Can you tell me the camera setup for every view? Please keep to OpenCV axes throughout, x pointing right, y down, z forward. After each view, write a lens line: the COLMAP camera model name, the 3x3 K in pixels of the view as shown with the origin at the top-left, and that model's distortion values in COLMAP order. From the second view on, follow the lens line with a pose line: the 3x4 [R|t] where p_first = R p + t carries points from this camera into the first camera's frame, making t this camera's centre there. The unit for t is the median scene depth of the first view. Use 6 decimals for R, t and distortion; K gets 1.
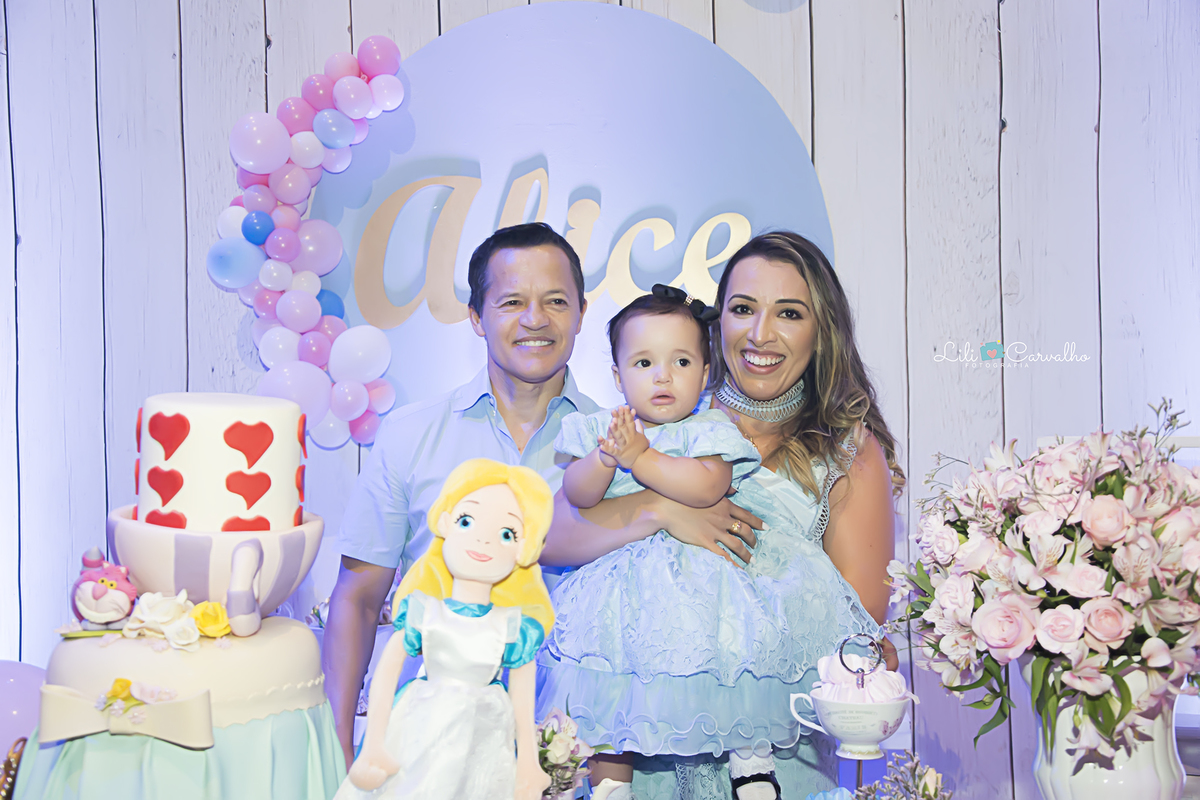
lens RADIAL K [[1568.7, 0, 598.5], [0, 1568.7, 415.1], [0, 0, 1]] dist [0.050824, 0.405898]
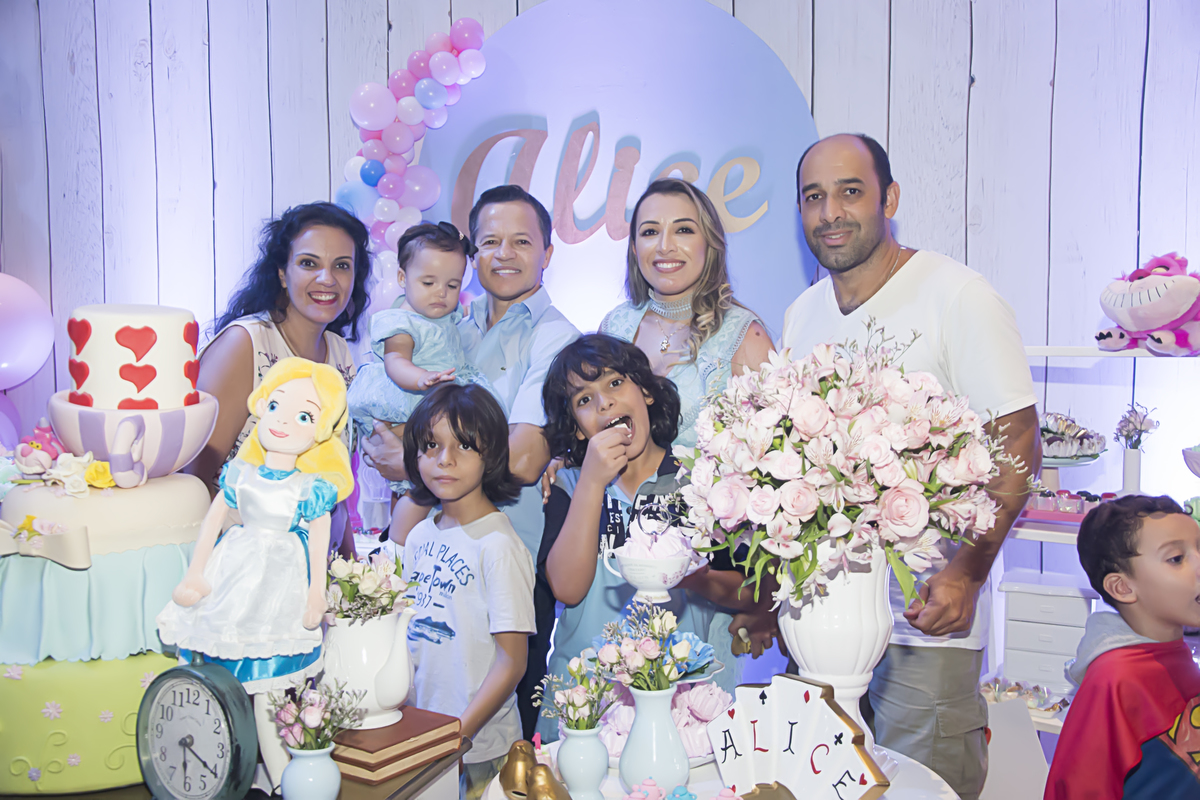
lens RADIAL K [[1257.9, 0, 600.0], [0, 1257.9, 400.0], [0, 0, 1]] dist [-0.009720, 0.116578]
pose [[0.985414, 0.022554, -0.168672, 0.310901], [-0.011645, 0.997792, 0.065389, -0.007128], [0.169774, -0.062471, 0.983501, 0.025374]]
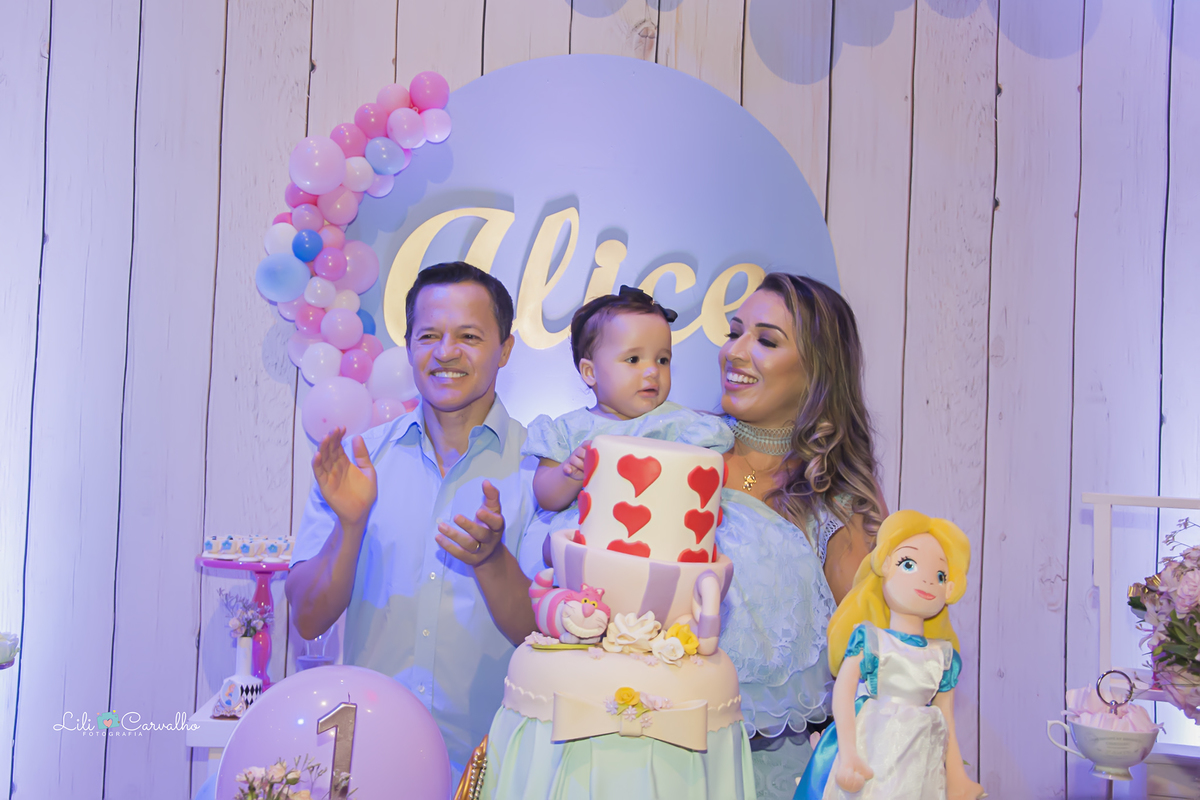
lens RADIAL K [[1600.7, 0, 541.1], [0, 1600.7, 377.7], [0, 0, 1]] dist [0.008085, 0.368902]
pose [[0.985987, 0.060934, 0.155294, -0.481951], [-0.056460, 0.997857, -0.033059, -0.014135], [-0.156975, 0.023827, 0.987315, -0.123817]]
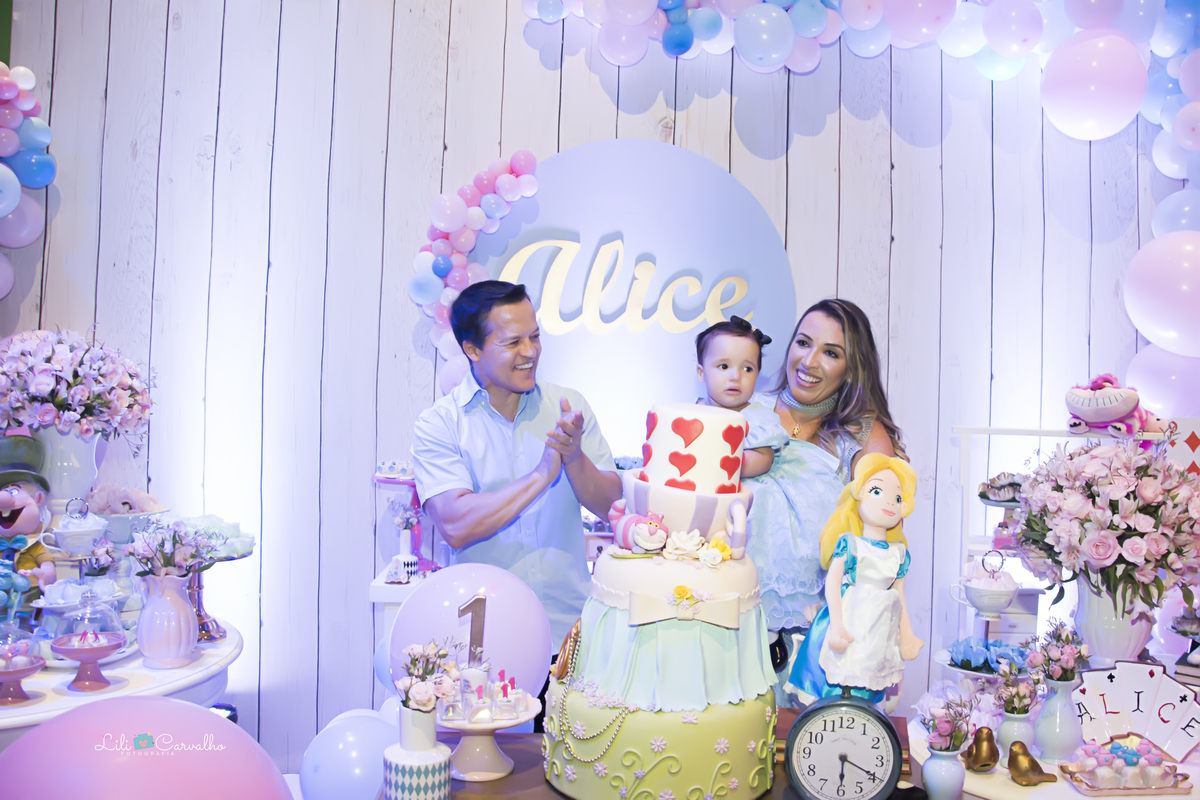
lens RADIAL K [[996.6, 0, 656.8], [0, 996.6, 383.0], [0, 0, 1]] dist [-0.166652, 0.121632]
pose [[0.973289, 0.044720, 0.225186, -0.484589], [-0.045782, 0.998951, -0.000509, -0.031483], [-0.224973, -0.009814, 0.974316, 0.031206]]
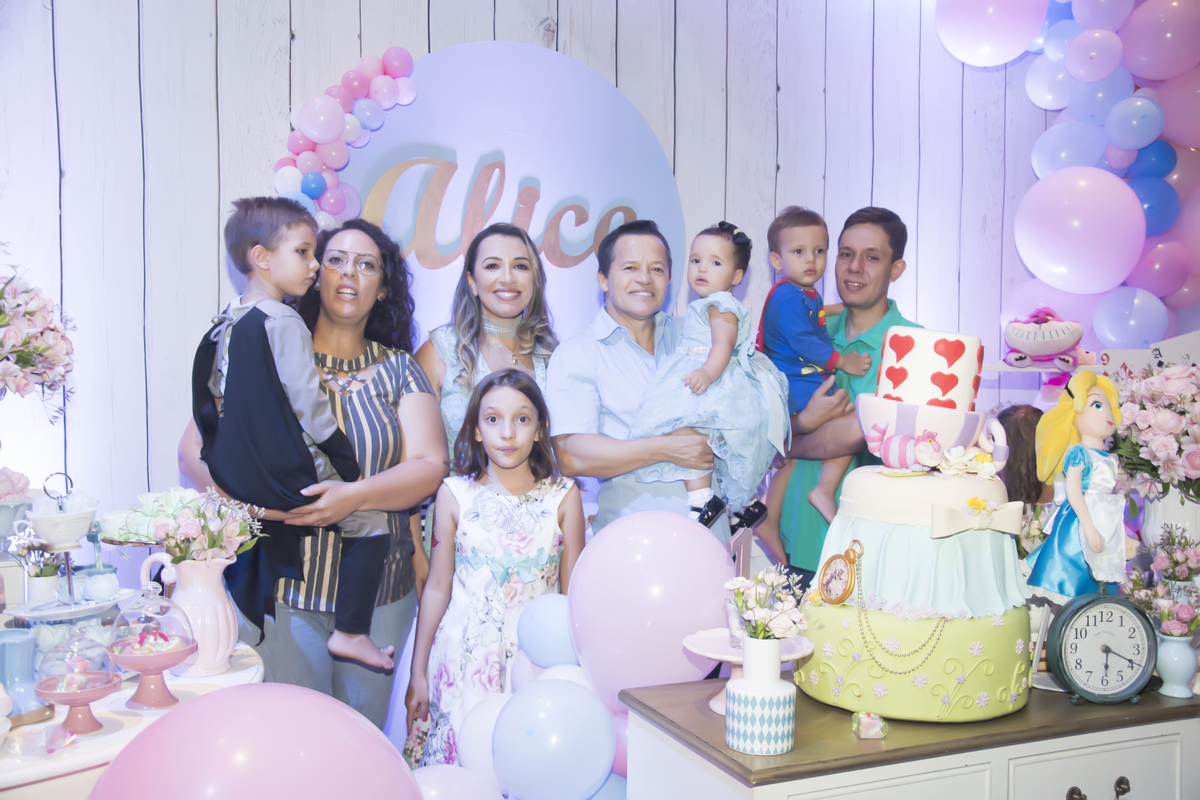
lens RADIAL K [[1193.7, 0, 601.5], [0, 1193.7, 414.5], [0, 0, 1]] dist [-0.077274, 0.266259]
pose [[0.851012, -0.002296, 0.525142, -1.126329], [-0.027938, 0.998376, 0.049640, 0.023520], [-0.524403, -0.056916, 0.849566, 0.124575]]
